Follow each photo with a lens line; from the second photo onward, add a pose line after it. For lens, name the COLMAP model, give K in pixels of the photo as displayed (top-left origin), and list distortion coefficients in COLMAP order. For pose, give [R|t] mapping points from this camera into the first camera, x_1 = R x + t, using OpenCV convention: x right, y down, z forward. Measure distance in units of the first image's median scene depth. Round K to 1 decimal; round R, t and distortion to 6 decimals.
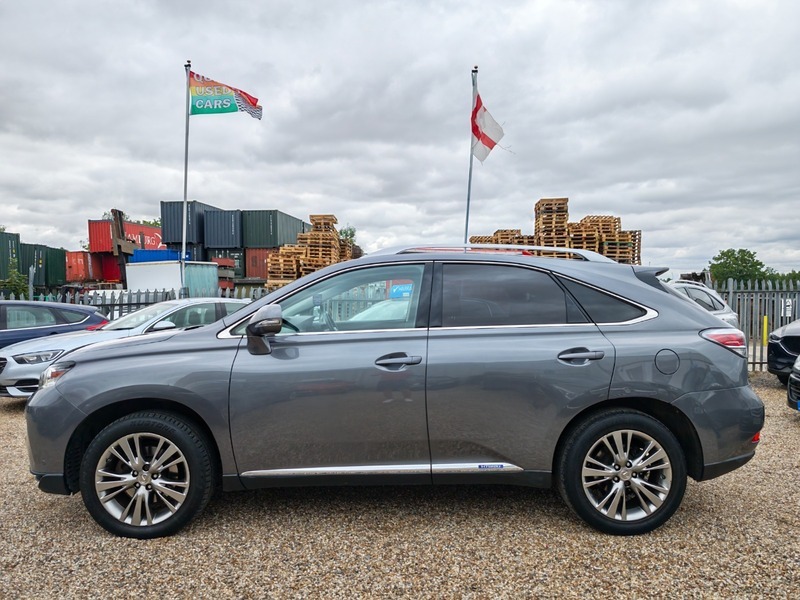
lens RADIAL K [[590.2, 0, 407.9], [0, 590.2, 299.6], [0, 0, 1]] dist [0.021211, 0.004687]
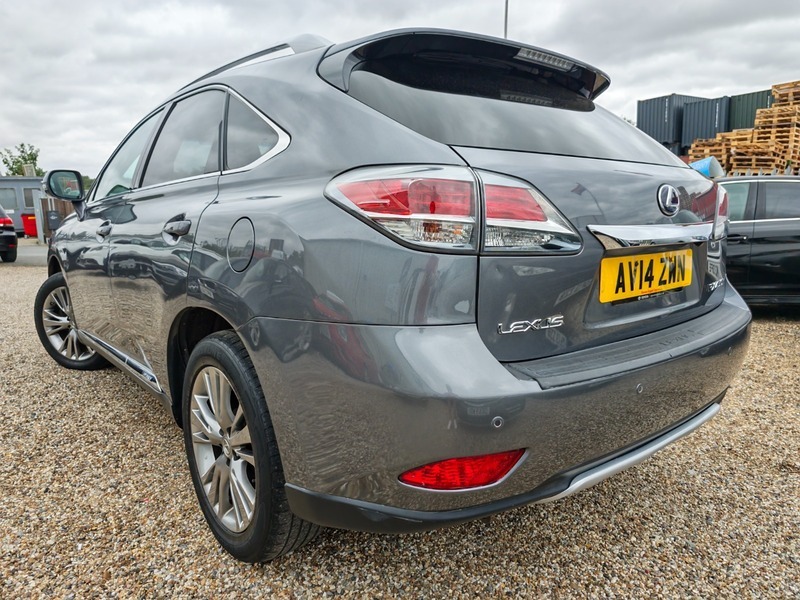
lens RADIAL K [[591.7, 0, 402.5], [0, 591.7, 300.3], [0, 0, 1]] dist [0.024676, 0.002181]
pose [[0.623118, 0.100286, -0.775672, 0.843261], [0.013713, 0.990192, 0.139037, 0.080005], [0.782008, -0.097274, 0.615631, 0.690510]]
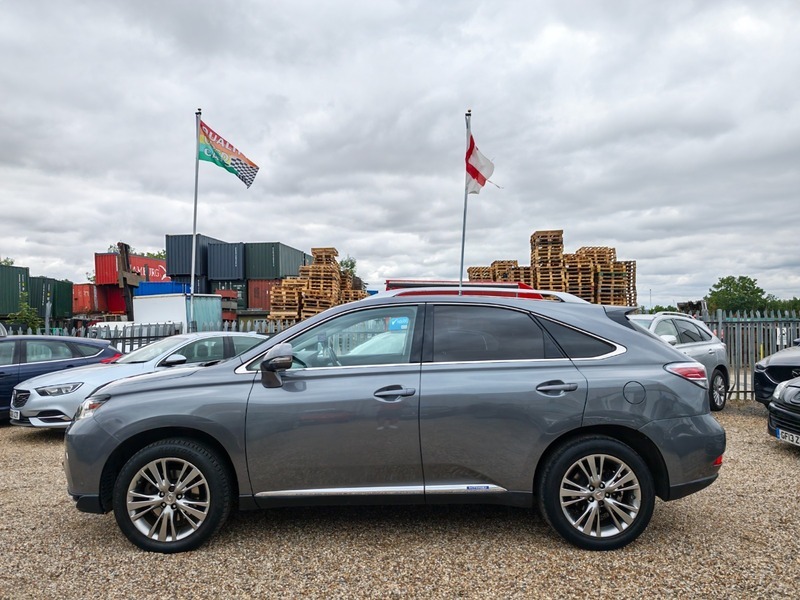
lens RADIAL K [[591.7, 0, 402.5], [0, 591.7, 300.3], [0, 0, 1]] dist [0.024676, 0.002181]
pose [[0.999942, -0.005321, -0.009400, 0.009377], [0.004876, 0.998894, -0.046759, -0.018038], [0.009639, 0.046710, 0.998862, -0.126685]]
